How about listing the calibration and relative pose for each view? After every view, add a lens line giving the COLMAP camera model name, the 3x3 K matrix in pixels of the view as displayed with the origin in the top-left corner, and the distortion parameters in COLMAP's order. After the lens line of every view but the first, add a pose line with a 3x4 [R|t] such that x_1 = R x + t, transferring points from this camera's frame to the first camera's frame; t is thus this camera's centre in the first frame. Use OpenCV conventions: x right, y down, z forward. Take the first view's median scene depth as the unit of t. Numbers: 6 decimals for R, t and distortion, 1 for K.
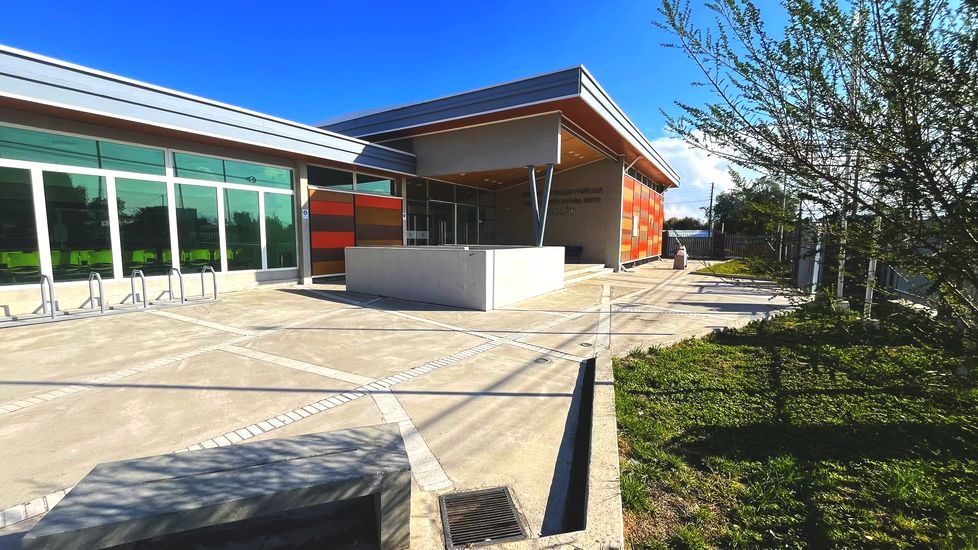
lens RADIAL K [[395.5, 0, 484.5], [0, 395.5, 277.8], [0, 0, 1]] dist [-0.000619, -0.000125]
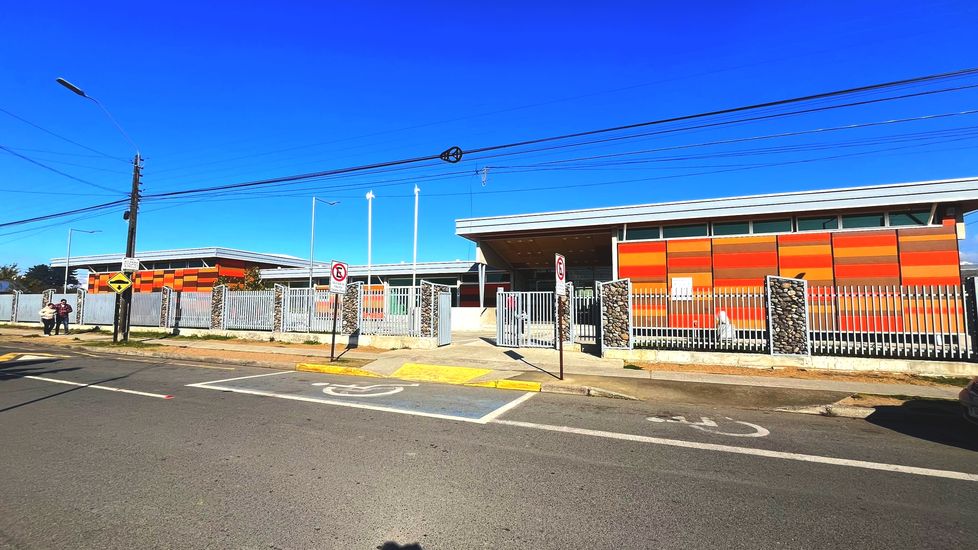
lens RADIAL K [[395.5, 0, 484.5], [0, 395.5, 277.8], [0, 0, 1]] dist [-0.000619, -0.000125]
pose [[0.149450, -0.101194, -0.983577, 1.346442], [-0.112212, 0.986587, -0.118554, 0.015248], [0.982381, 0.128087, 0.136091, 0.503871]]
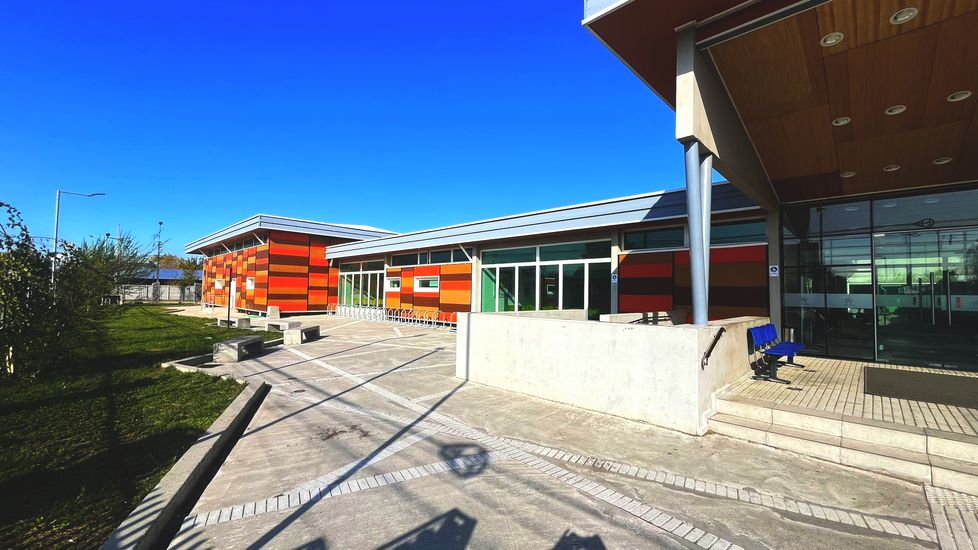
lens RADIAL K [[395.5, 0, 484.5], [0, 395.5, 277.8], [0, 0, 1]] dist [-0.000619, -0.000125]
pose [[-0.221223, -0.047938, -0.974044, 0.416460], [-0.118684, 0.992691, -0.021900, -0.061600], [0.967974, 0.110758, -0.225295, 0.565229]]
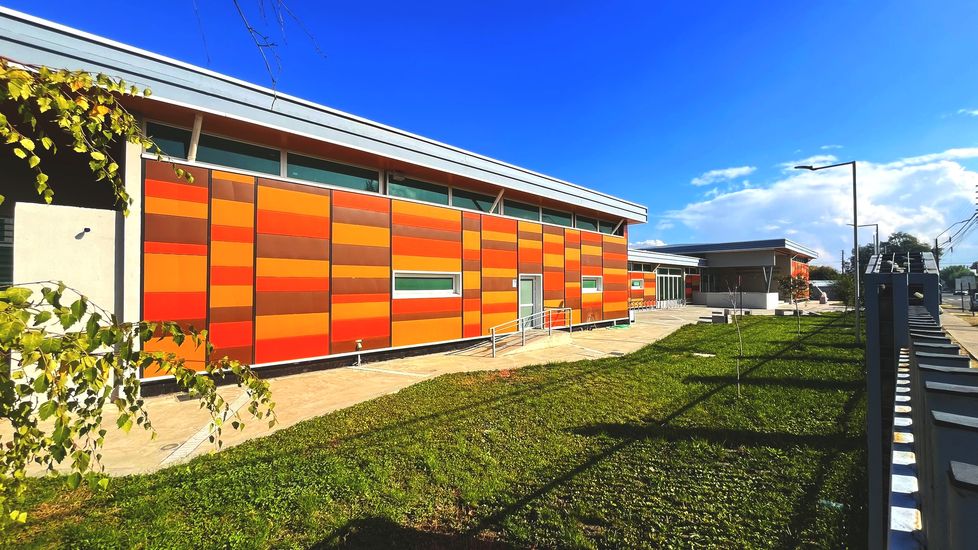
lens RADIAL K [[395.5, 0, 484.5], [0, 395.5, 277.8], [0, 0, 1]] dist [-0.000619, -0.000125]
pose [[0.971498, -0.010986, -0.236795, -0.784094], [-0.017090, 0.993080, -0.116189, 0.122757], [0.236433, 0.116924, 0.964587, -1.517753]]
